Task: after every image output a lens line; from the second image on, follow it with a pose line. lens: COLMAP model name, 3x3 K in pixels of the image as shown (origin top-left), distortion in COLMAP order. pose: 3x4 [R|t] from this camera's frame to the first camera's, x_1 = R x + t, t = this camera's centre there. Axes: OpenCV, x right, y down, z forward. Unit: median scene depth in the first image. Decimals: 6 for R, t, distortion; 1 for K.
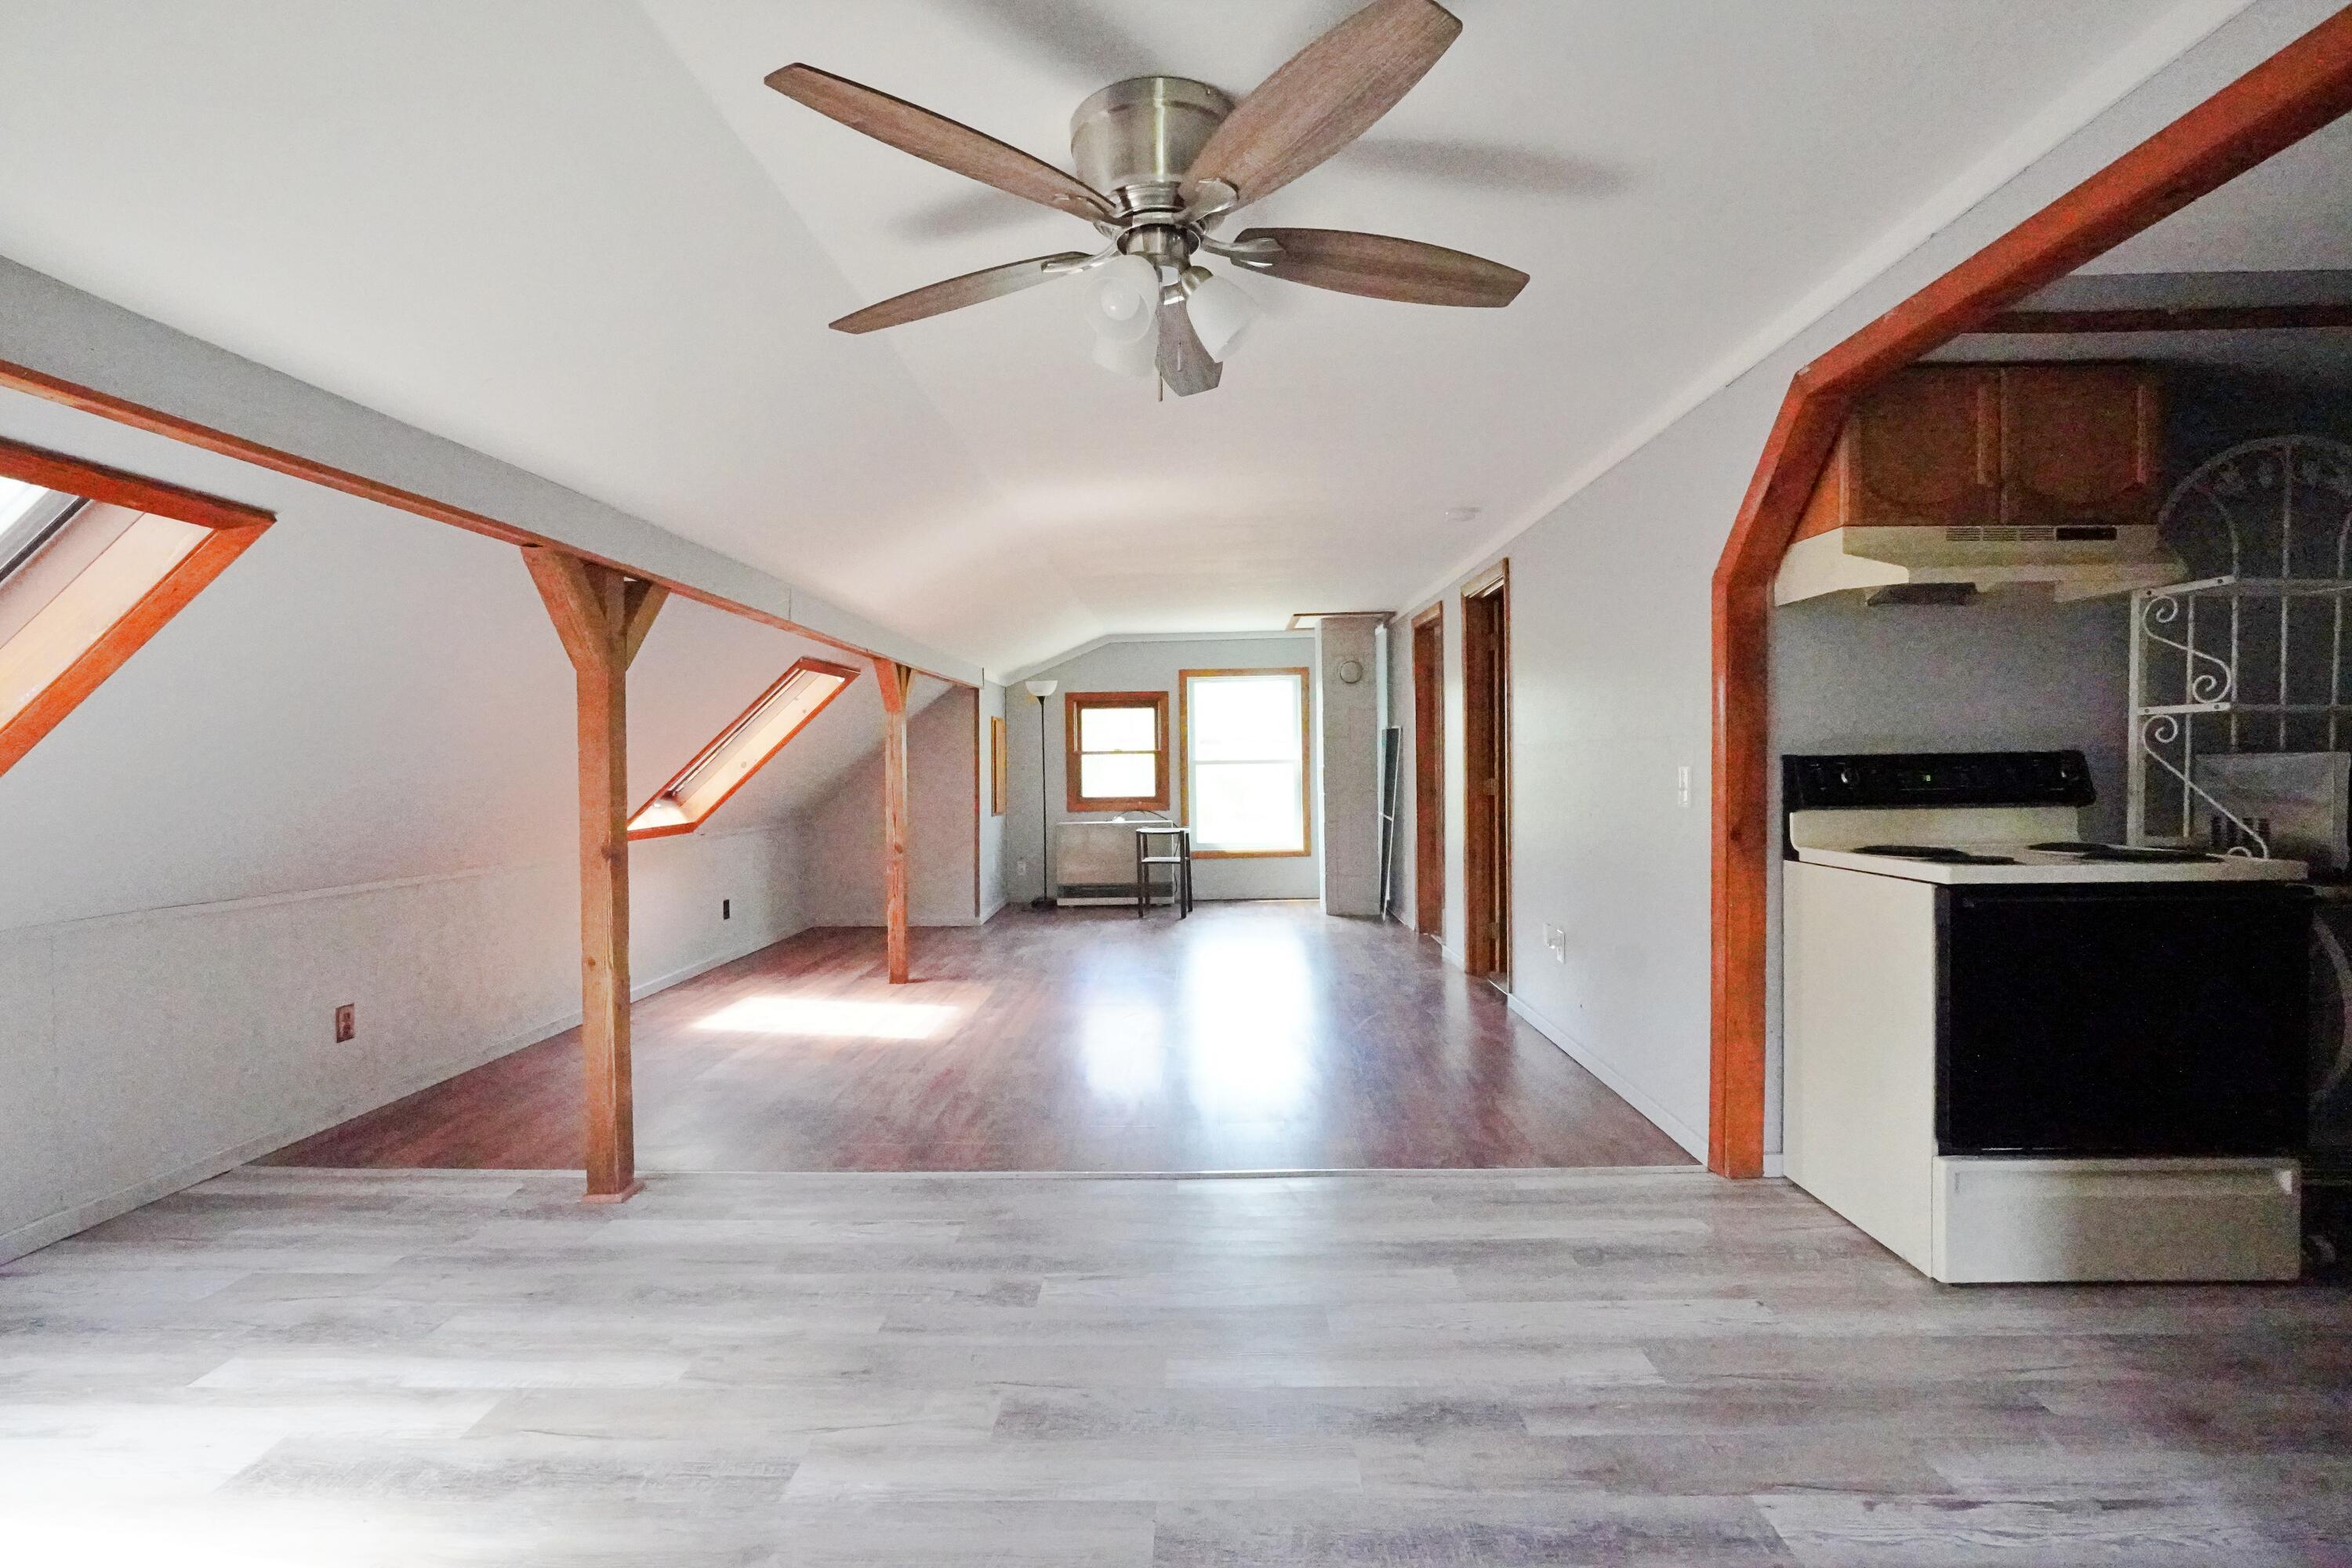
lens RADIAL K [[1074.6, 0, 1179.0], [0, 1074.6, 781.1], [0, 0, 1]] dist [-0.027104, 0.013200]
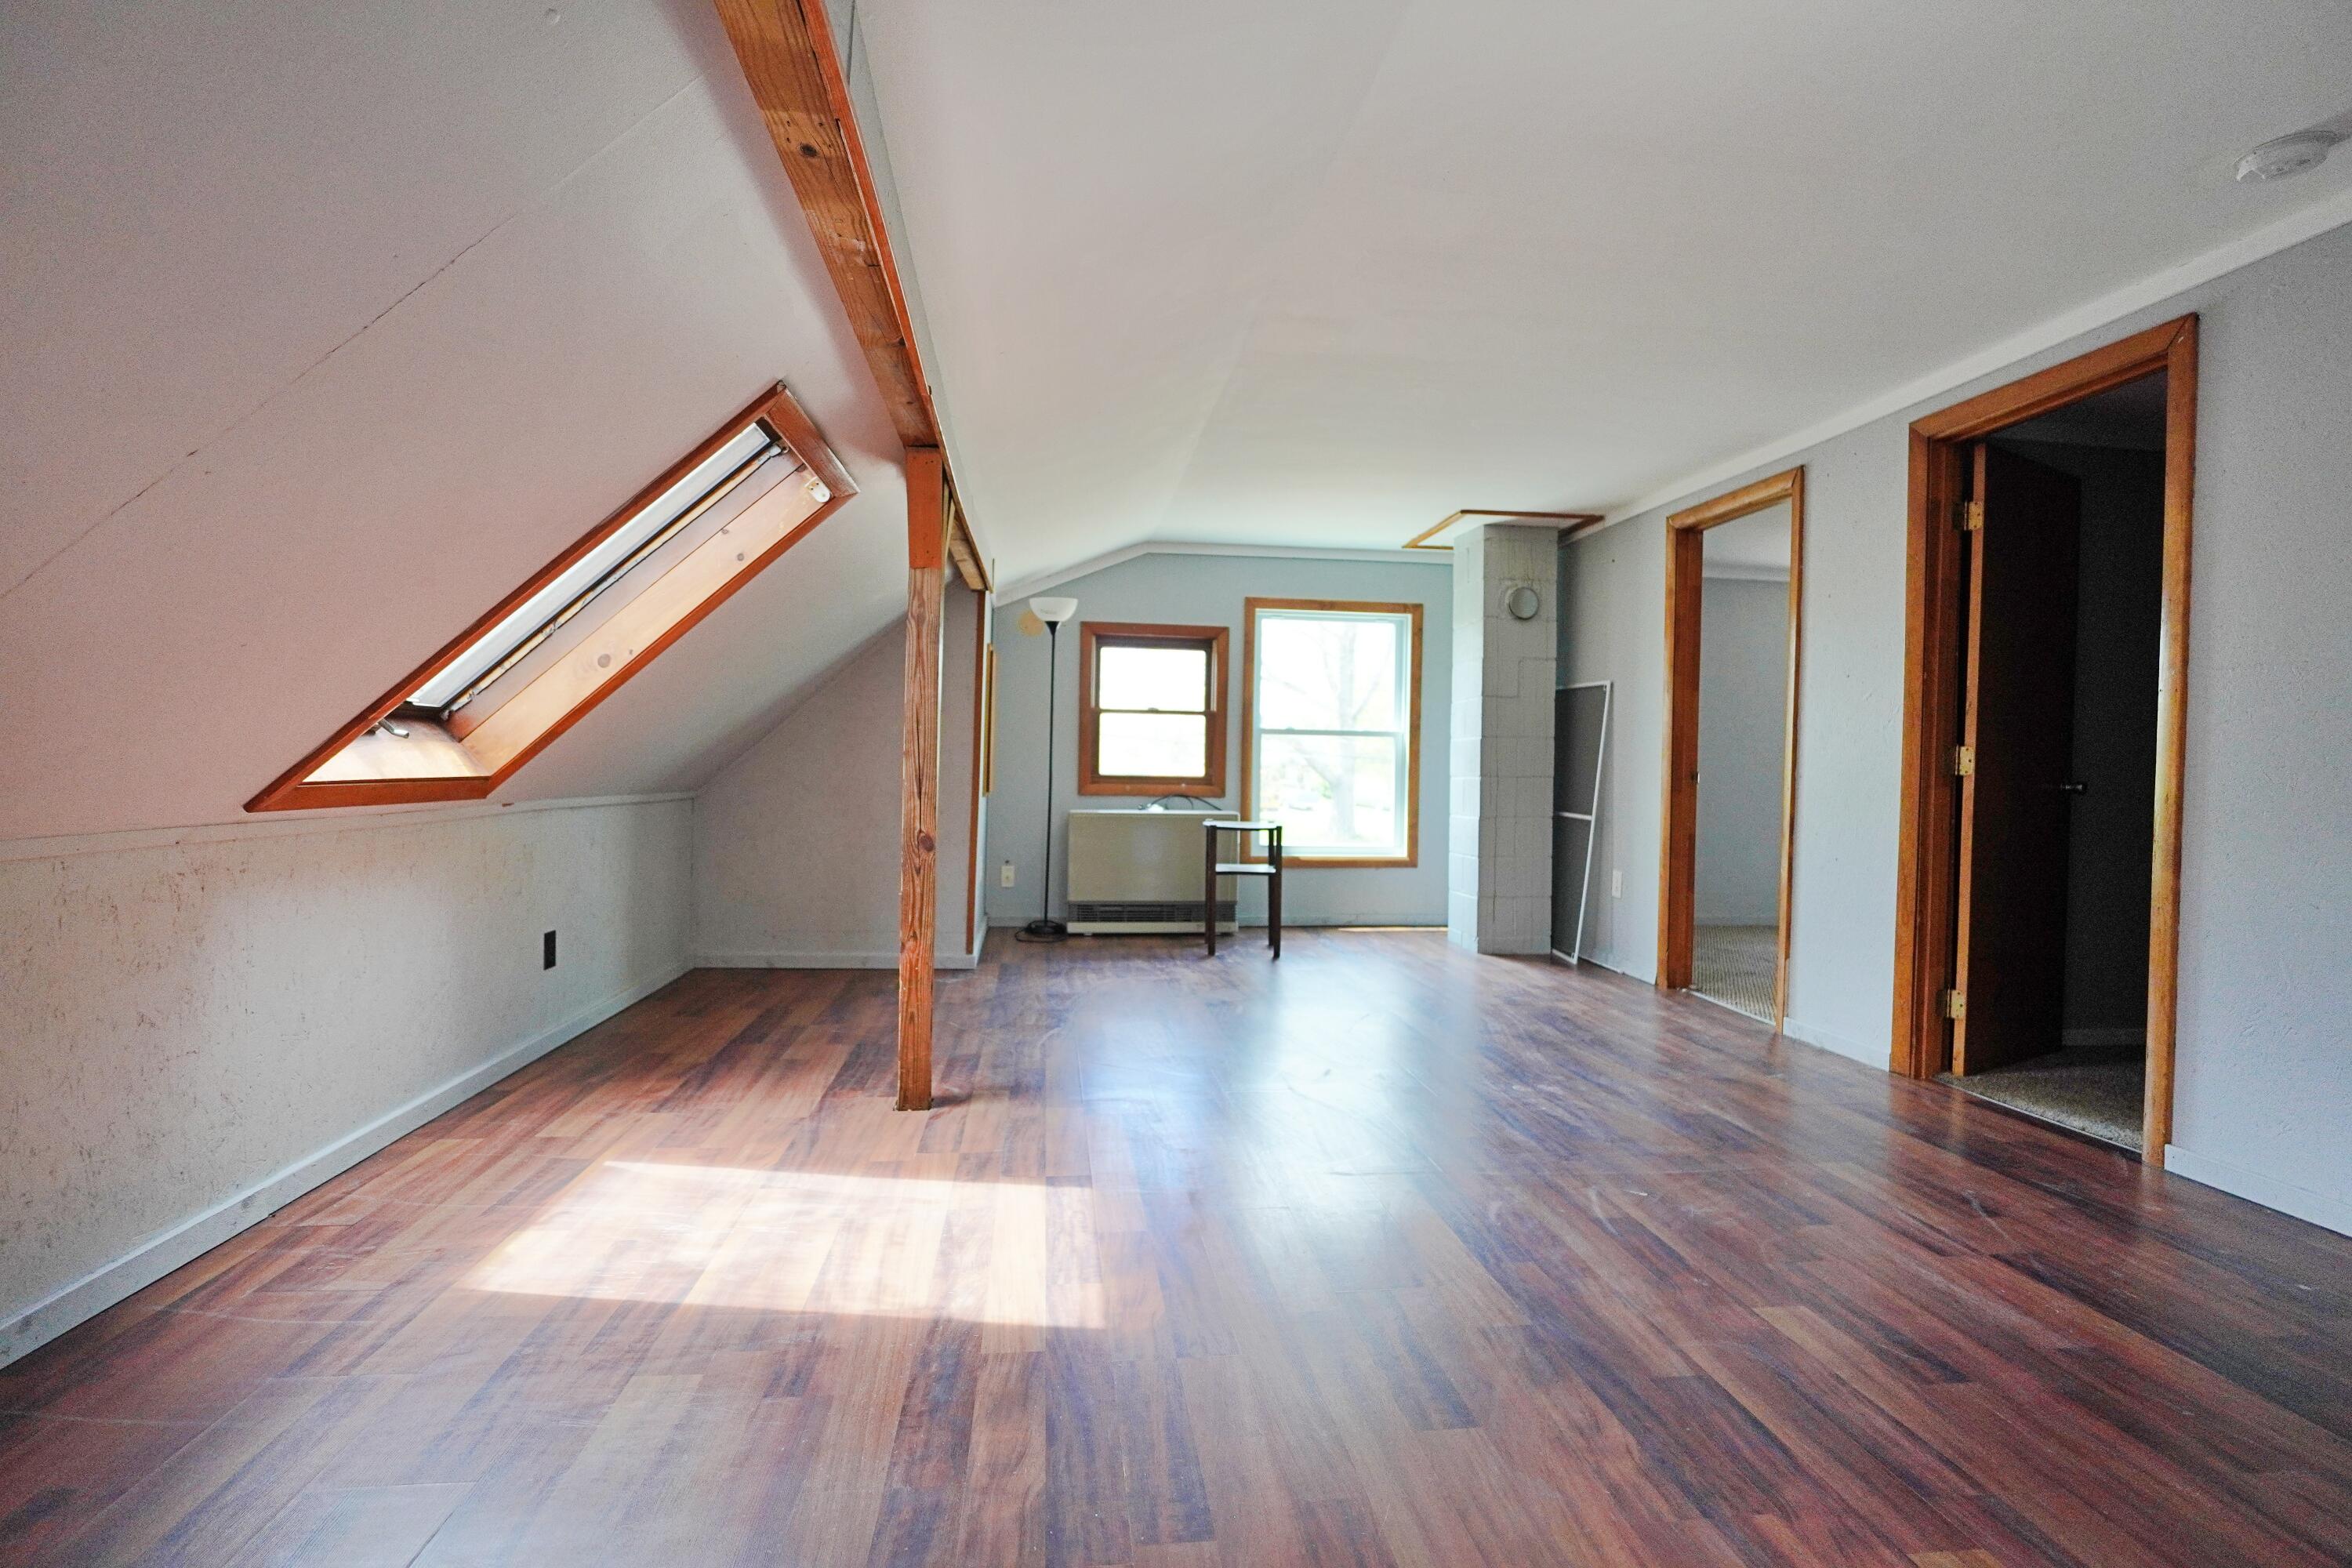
lens RADIAL K [[1074.6, 0, 1179.0], [0, 1074.6, 781.1], [0, 0, 1]] dist [-0.027104, 0.013200]
pose [[0.988260, 0.032364, 0.149317, -0.146427], [-0.031711, 0.999474, -0.006748, 0.022878], [-0.149457, 0.001934, 0.988766, 0.321672]]
